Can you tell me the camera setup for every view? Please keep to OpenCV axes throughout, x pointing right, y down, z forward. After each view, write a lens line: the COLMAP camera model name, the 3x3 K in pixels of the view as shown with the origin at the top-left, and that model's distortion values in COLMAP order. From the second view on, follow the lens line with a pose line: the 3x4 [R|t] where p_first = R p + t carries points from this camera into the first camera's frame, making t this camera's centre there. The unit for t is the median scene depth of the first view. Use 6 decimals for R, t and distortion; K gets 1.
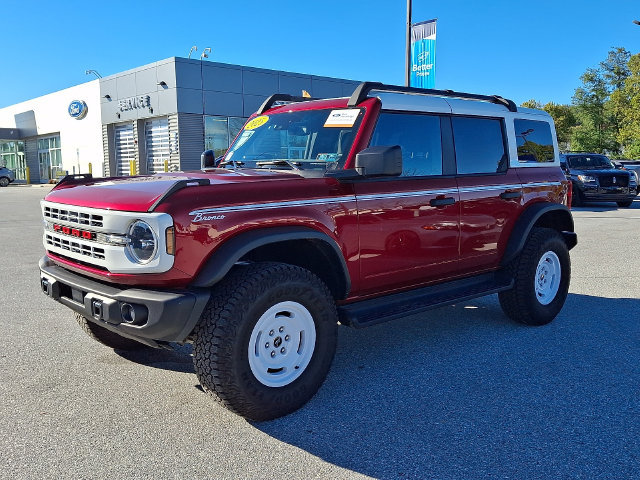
lens RADIAL K [[603.3, 0, 320.0], [0, 603.3, 240.0], [0, 0, 1]] dist [0.167743, -0.333906]
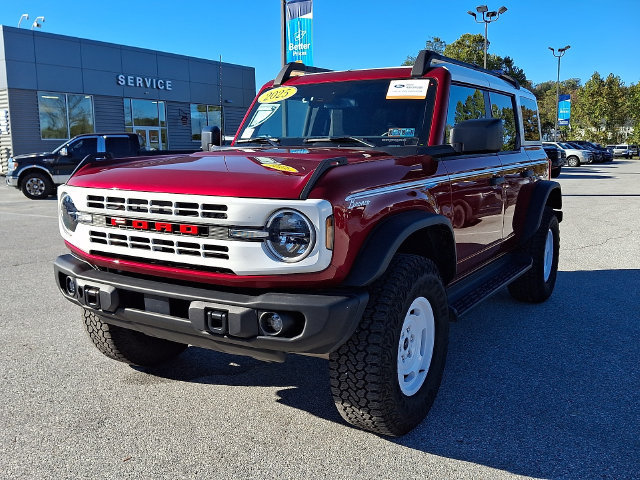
lens RADIAL K [[605.0, 0, 296.8], [0, 605.0, 243.5], [0, 0, 1]] dist [0.153136, -0.353588]
pose [[0.966191, -0.042211, 0.254348, -0.371908], [0.033973, 0.998749, 0.036700, -0.011896], [-0.255579, -0.026818, 0.966416, 0.164833]]
